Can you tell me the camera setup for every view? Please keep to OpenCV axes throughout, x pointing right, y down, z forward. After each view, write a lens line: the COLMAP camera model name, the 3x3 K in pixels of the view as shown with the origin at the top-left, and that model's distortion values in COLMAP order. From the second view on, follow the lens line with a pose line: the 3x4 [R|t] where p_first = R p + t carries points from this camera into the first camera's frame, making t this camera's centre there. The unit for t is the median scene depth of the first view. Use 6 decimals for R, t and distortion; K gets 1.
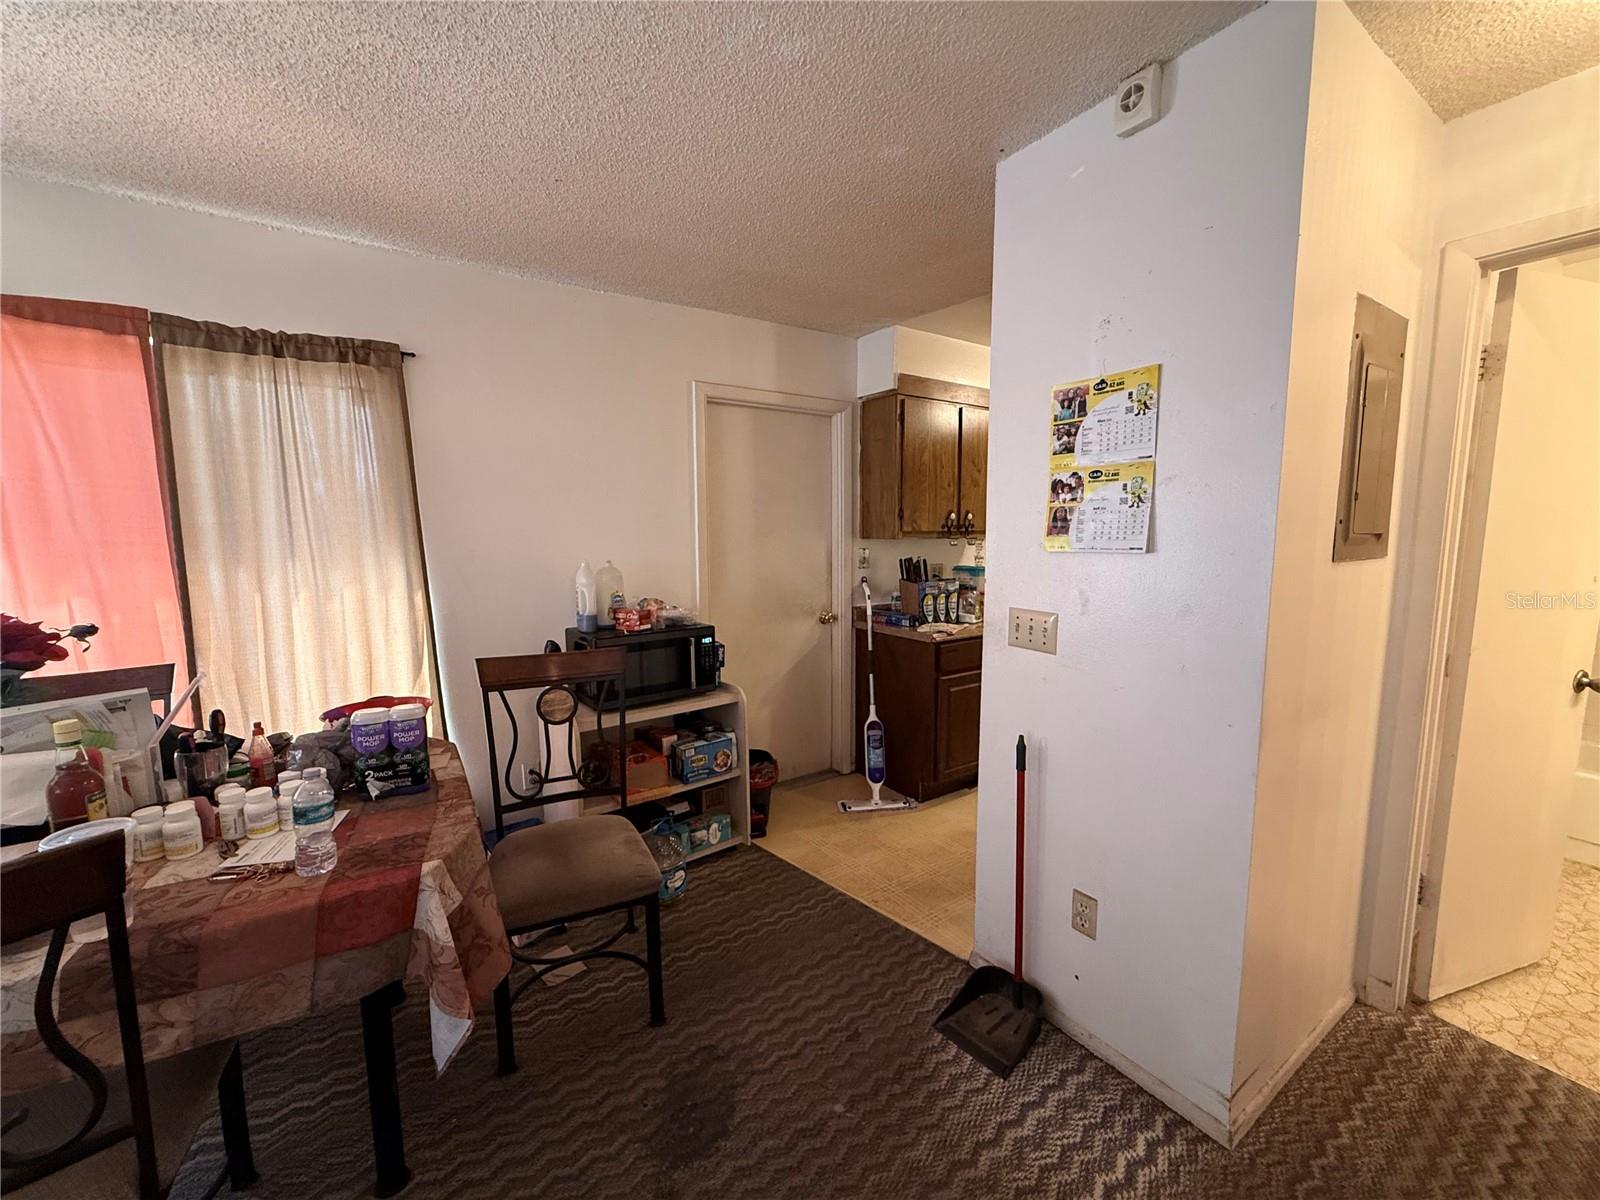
lens RADIAL K [[637.6, 0, 799.0], [0, 637.6, 602.4], [0, 0, 1]] dist [0.001082, 0.000144]
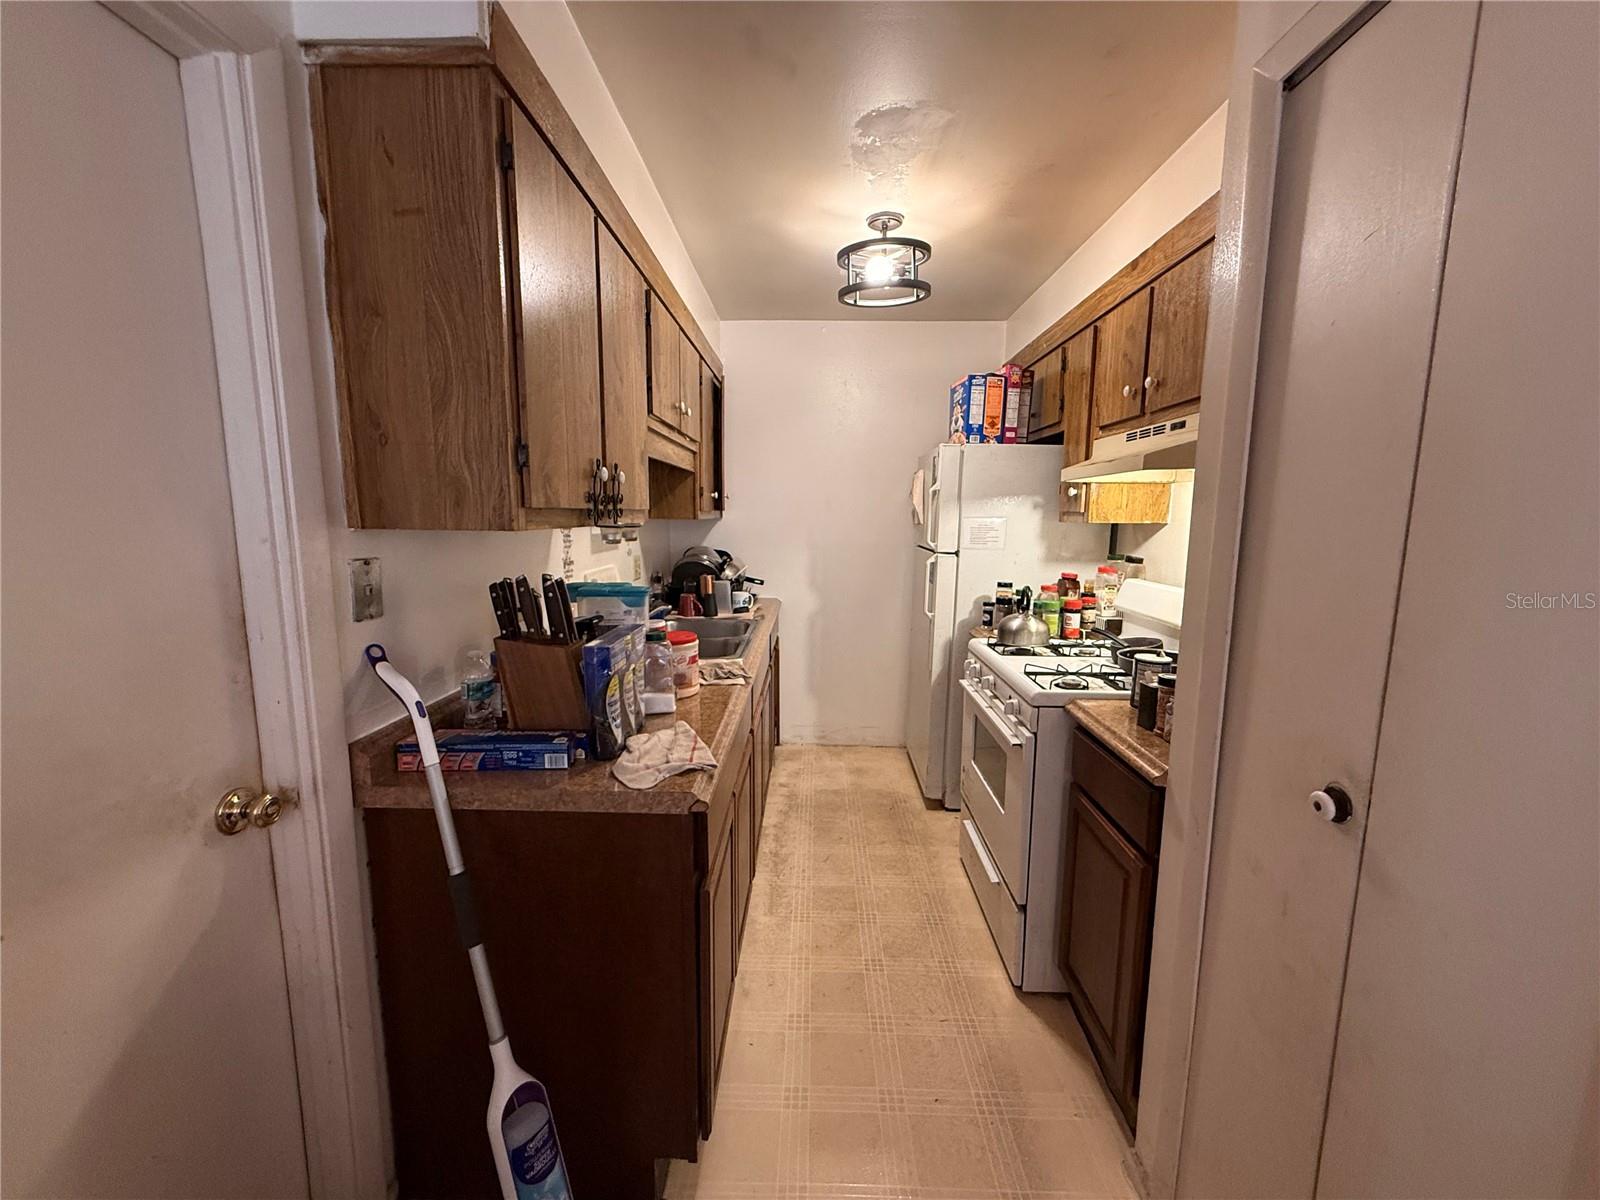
lens RADIAL K [[637.6, 0, 801.6], [0, 637.6, 600.4], [0, 0, 1]] dist [0.001082, 0.000144]
pose [[0.579801, -0.101155, 0.808454, -0.054213], [0.080197, 0.994530, 0.066922, -0.108617], [-0.810801, 0.026034, 0.584742, 1.015153]]
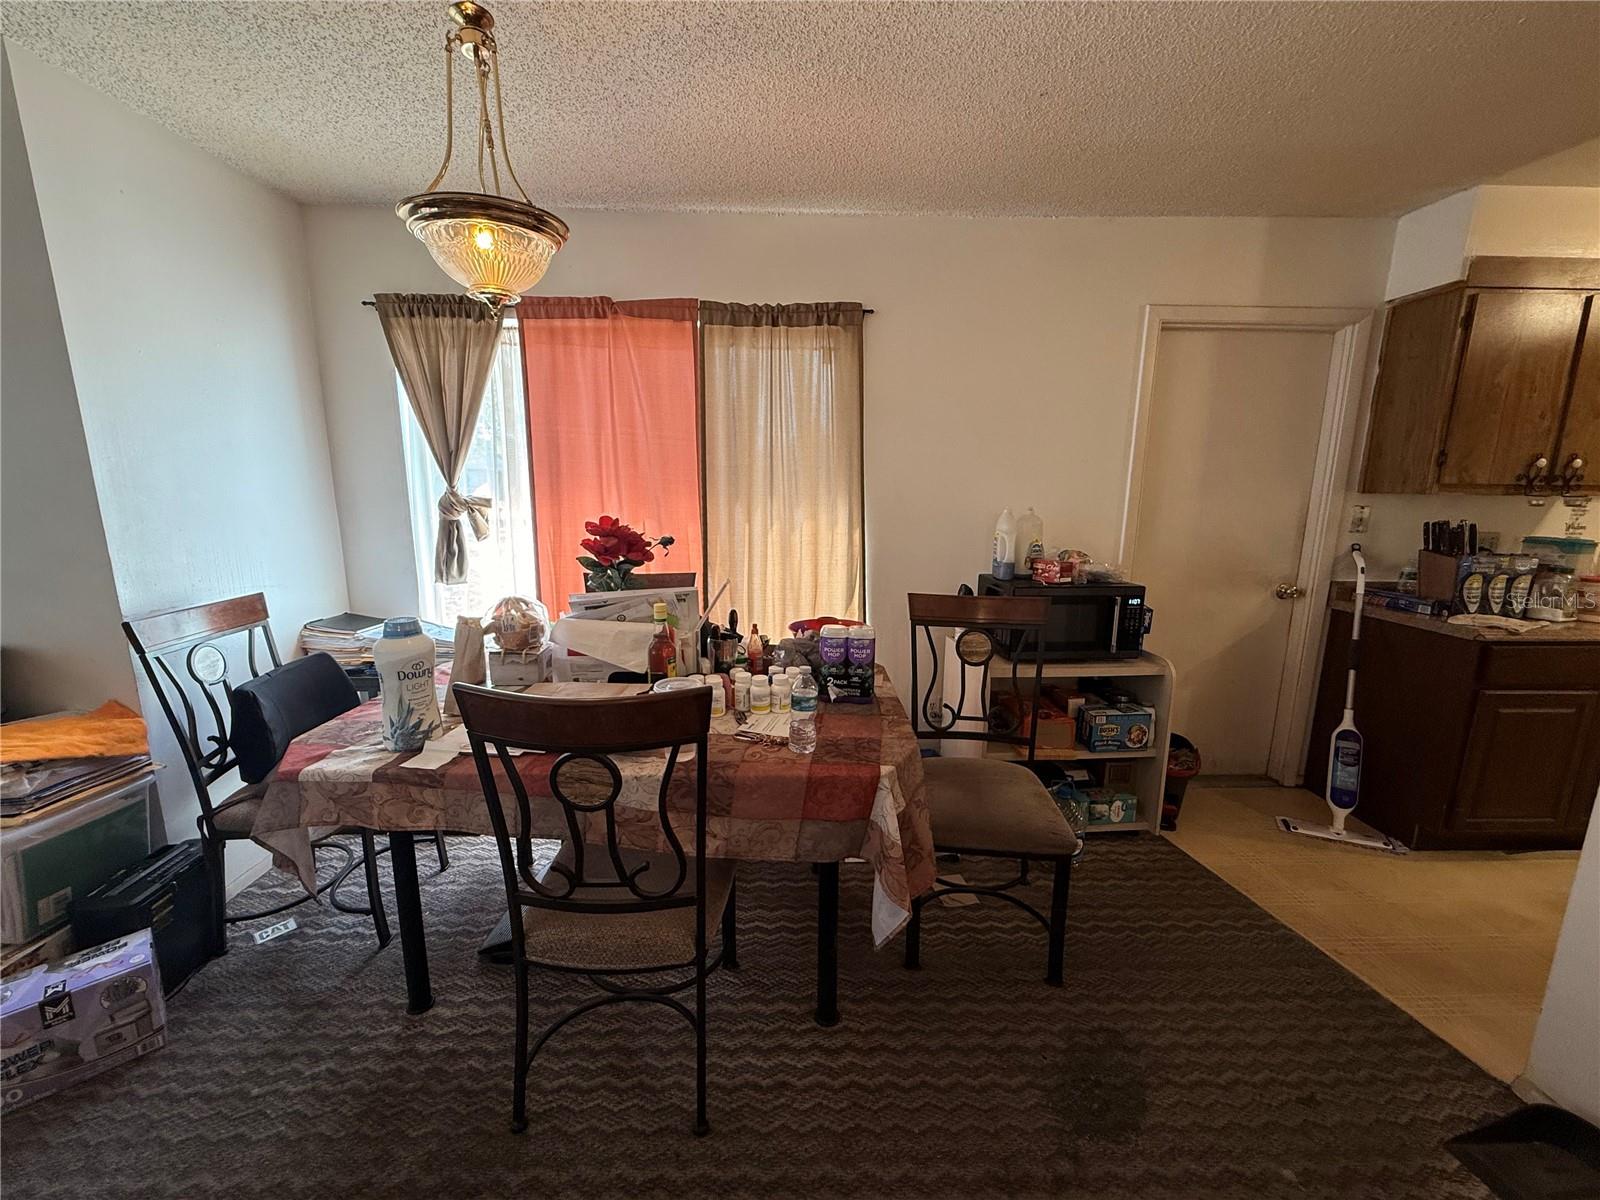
lens RADIAL K [[637.6, 0, 797.3], [0, 637.6, 602.7], [0, 0, 1]] dist [0.001082, 0.000144]
pose [[0.843614, 0.112588, -0.525014, -0.086460], [-0.075560, 0.992933, 0.091519, 0.017519], [0.531607, -0.037537, 0.846159, -0.011144]]
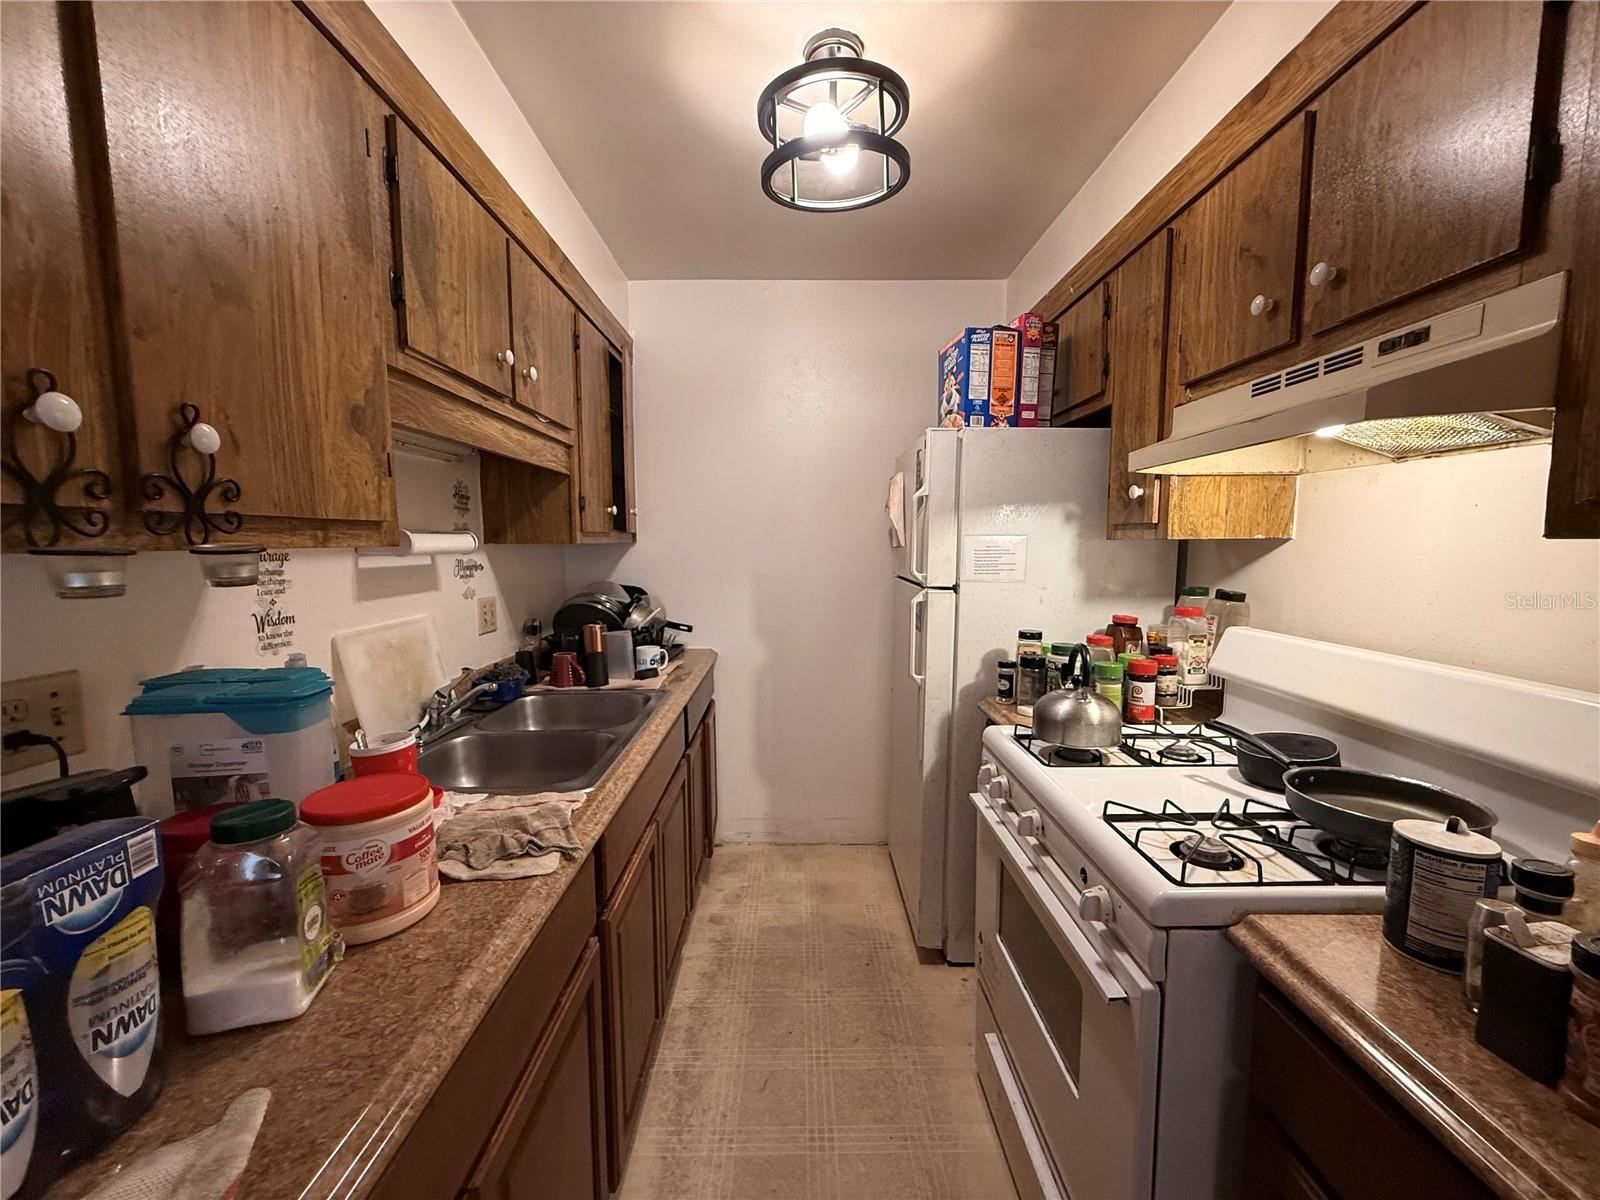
lens RADIAL K [[637.6, 0, 798.9], [0, 637.6, 599.8], [0, 0, 1]] dist [0.001082, 0.000144]
pose [[0.556313, -0.073412, 0.827724, 0.327455], [0.095065, 0.995173, 0.024370, -0.117728], [-0.825517, 0.065130, 0.560606, 1.196636]]
